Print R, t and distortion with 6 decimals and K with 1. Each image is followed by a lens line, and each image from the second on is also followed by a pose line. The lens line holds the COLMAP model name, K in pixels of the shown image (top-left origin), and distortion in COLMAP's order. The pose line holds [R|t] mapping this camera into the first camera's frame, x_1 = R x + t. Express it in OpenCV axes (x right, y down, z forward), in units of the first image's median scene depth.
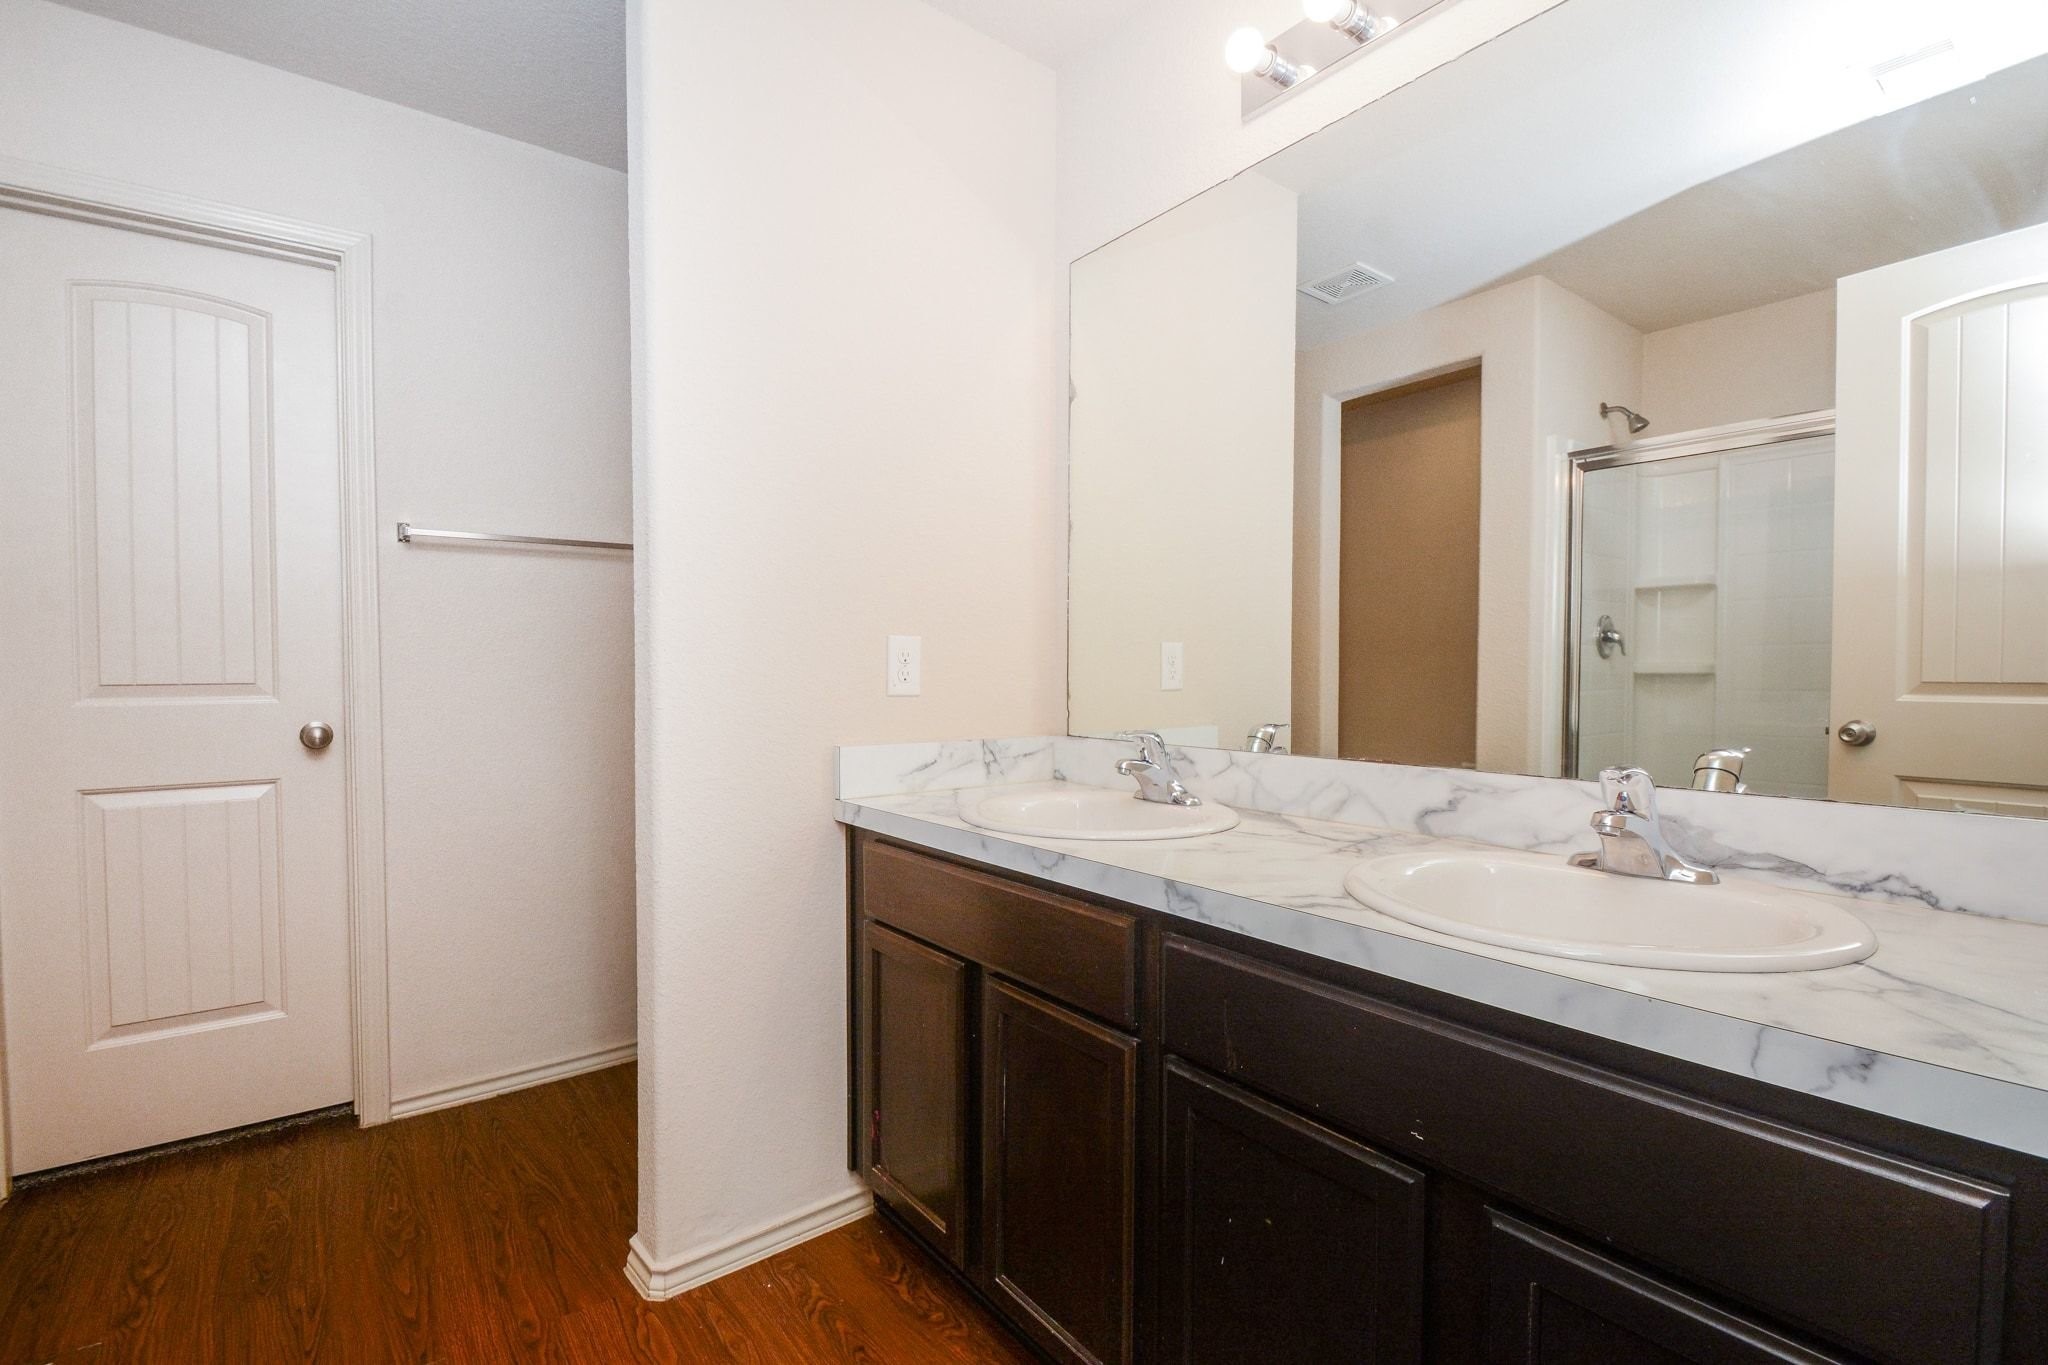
lens RADIAL K [[935.2, 0, 1018.5], [0, 935.2, 685.7], [0, 0, 1]] dist [0.028502, -0.020117]
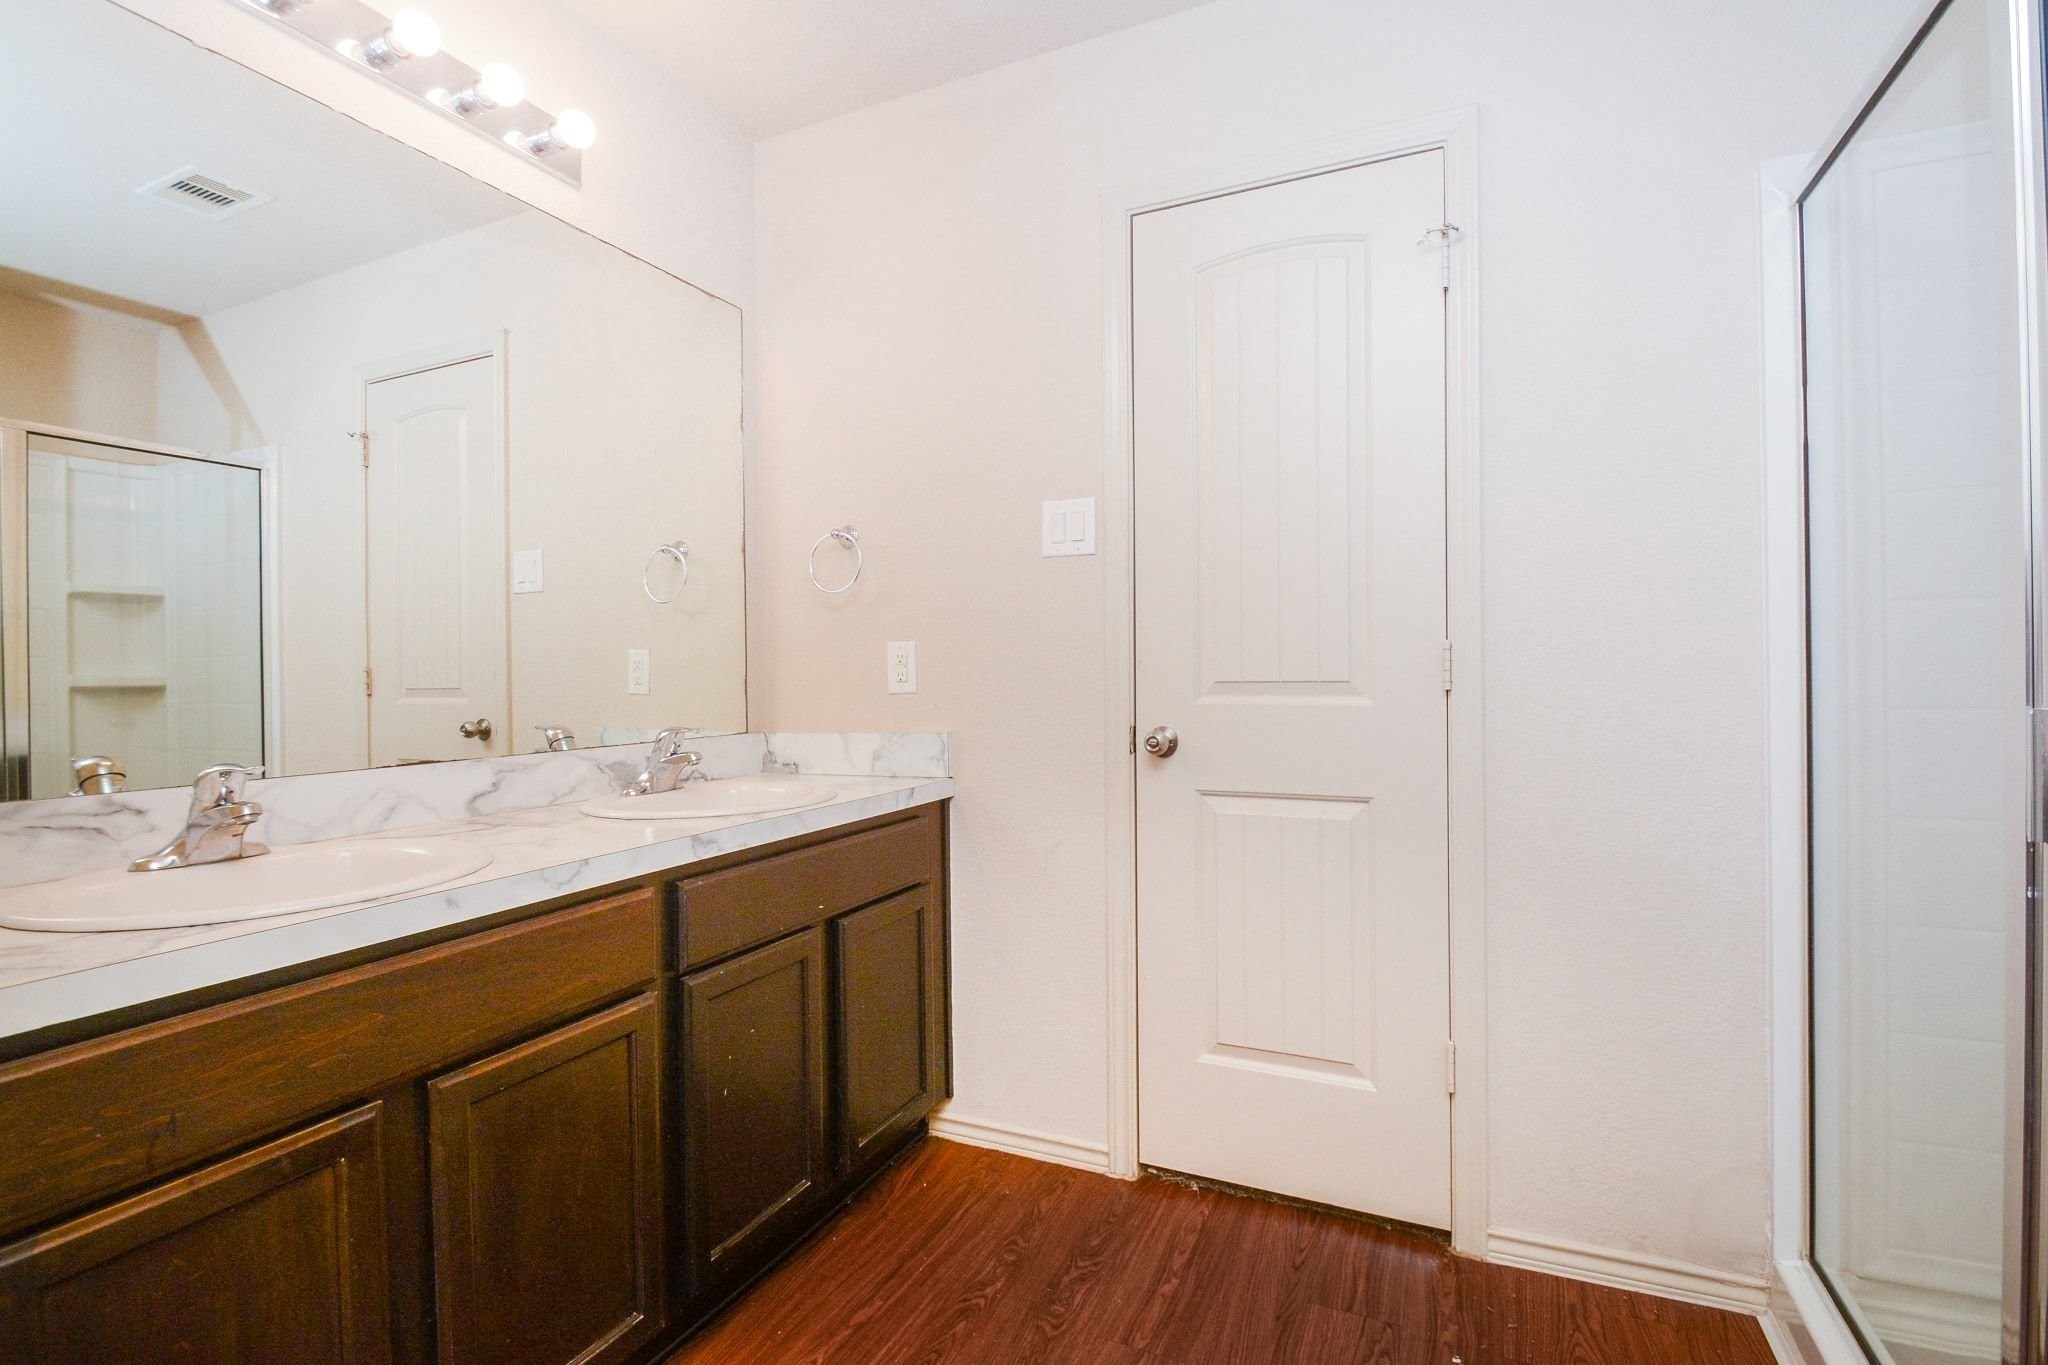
lens RADIAL K [[935.2, 0, 1018.5], [0, 935.2, 685.7], [0, 0, 1]] dist [0.028502, -0.020117]
pose [[-0.458074, -0.001970, 0.888912, -0.958908], [0.030963, 0.999355, 0.018171, -0.006271], [-0.888375, 0.035847, -0.457718, 0.956493]]
